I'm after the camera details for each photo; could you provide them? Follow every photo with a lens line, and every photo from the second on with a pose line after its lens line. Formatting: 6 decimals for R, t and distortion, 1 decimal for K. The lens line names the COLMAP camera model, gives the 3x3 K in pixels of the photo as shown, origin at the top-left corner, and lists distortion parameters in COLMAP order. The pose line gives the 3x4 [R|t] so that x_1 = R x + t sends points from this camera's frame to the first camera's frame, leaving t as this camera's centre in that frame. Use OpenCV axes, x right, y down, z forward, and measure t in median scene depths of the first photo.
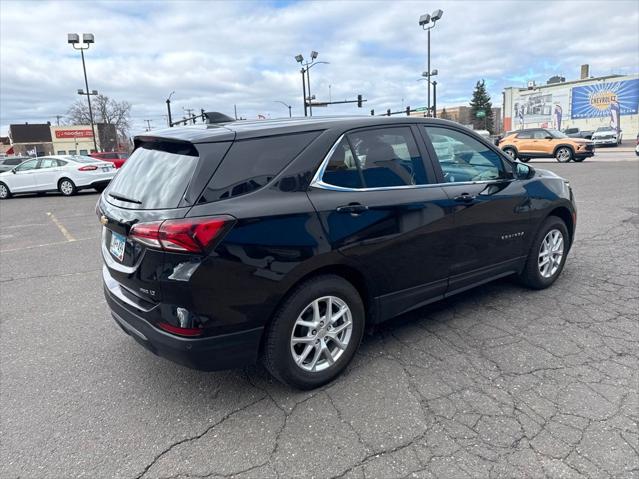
lens RADIAL K [[445.9, 0, 322.5], [0, 445.9, 239.8], [0, 0, 1]] dist [0.054717, -0.067028]
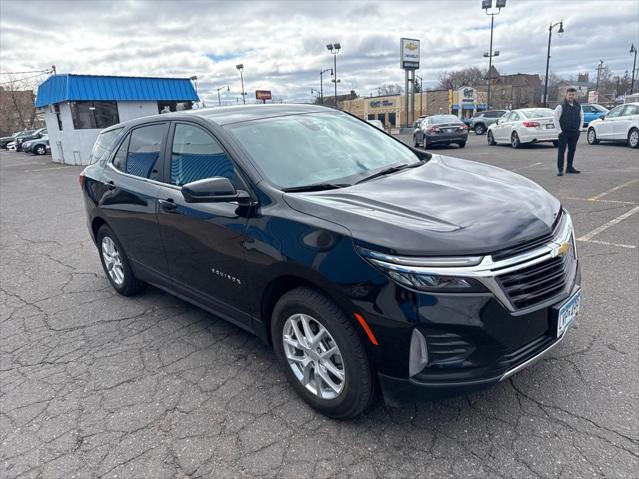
lens RADIAL K [[442.2, 0, 322.4], [0, 442.2, 240.5], [0, 0, 1]] dist [0.056169, -0.066202]
pose [[0.140218, 0.300329, -0.943473, 0.138387], [-0.162083, 0.946995, 0.277362, -0.036193], [0.976764, 0.114030, 0.181464, 0.126667]]
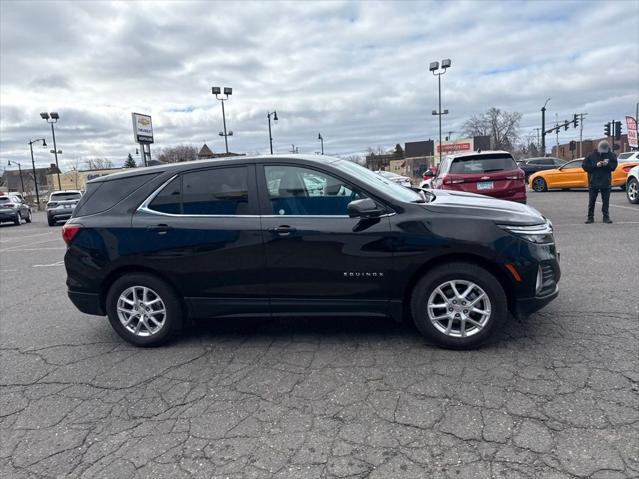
lens RADIAL K [[442.0, 0, 321.3], [0, 442.0, 247.9], [0, 0, 1]] dist [0.069021, -0.081969]
pose [[0.680080, 0.119860, -0.723274, 0.128481], [-0.120486, 0.991404, 0.051003, -0.012676], [0.723170, 0.052458, 0.688675, 0.036048]]
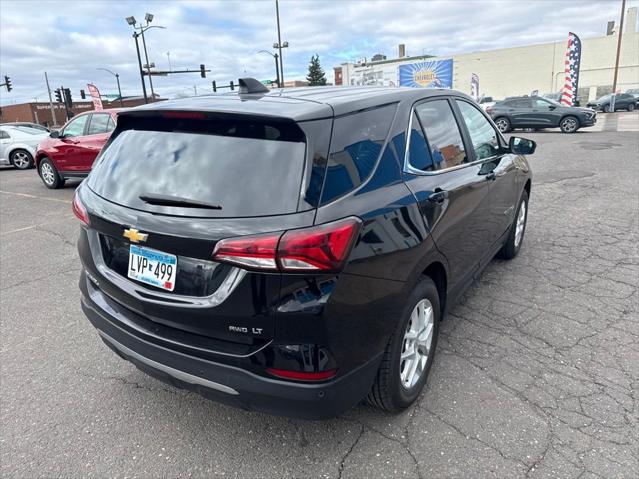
lens RADIAL K [[445.9, 0, 322.5], [0, 445.9, 239.8], [0, 0, 1]] dist [0.054717, -0.067028]
pose [[0.940031, -0.093905, 0.327908, -0.038807], [0.075668, 0.994814, 0.067969, -0.005349], [-0.332590, -0.039081, 0.942261, 0.022455]]
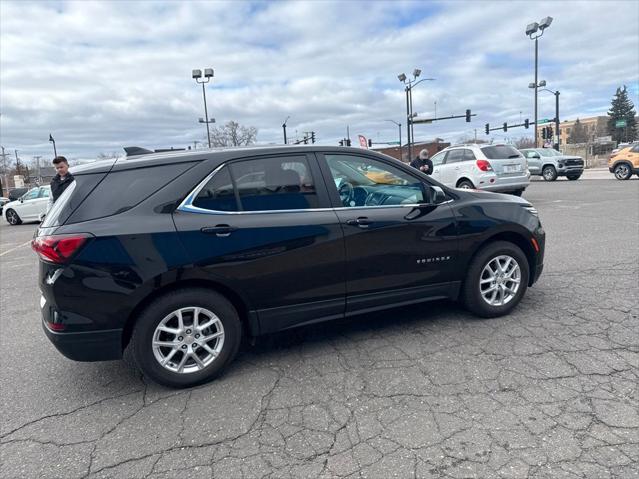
lens RADIAL K [[445.9, 0, 322.5], [0, 445.9, 239.8], [0, 0, 1]] dist [0.054717, -0.067028]
pose [[0.966866, 0.025974, -0.253958, 0.054162], [-0.035620, 0.998805, -0.033456, -0.001444], [0.252785, 0.041393, 0.966637, -0.001973]]
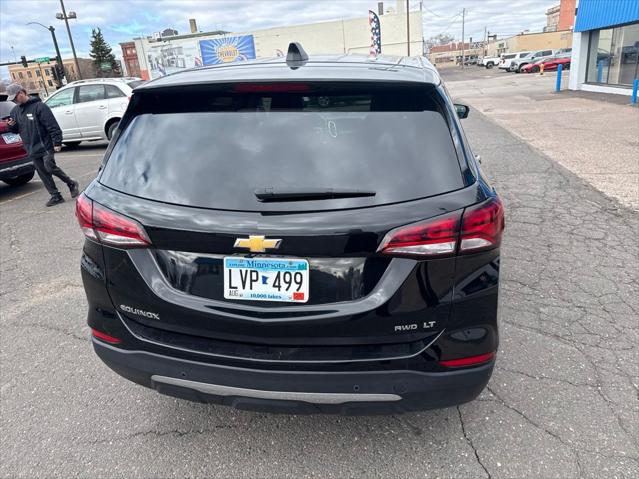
lens RADIAL K [[448.8, 0, 318.1], [0, 448.8, 238.1], [0, 0, 1]] dist [0.007327, -0.001768]
pose [[0.724132, -0.245537, 0.644472, -0.068596], [0.185811, 0.969381, 0.160546, -0.010681], [-0.664159, 0.003494, 0.747583, 0.048124]]
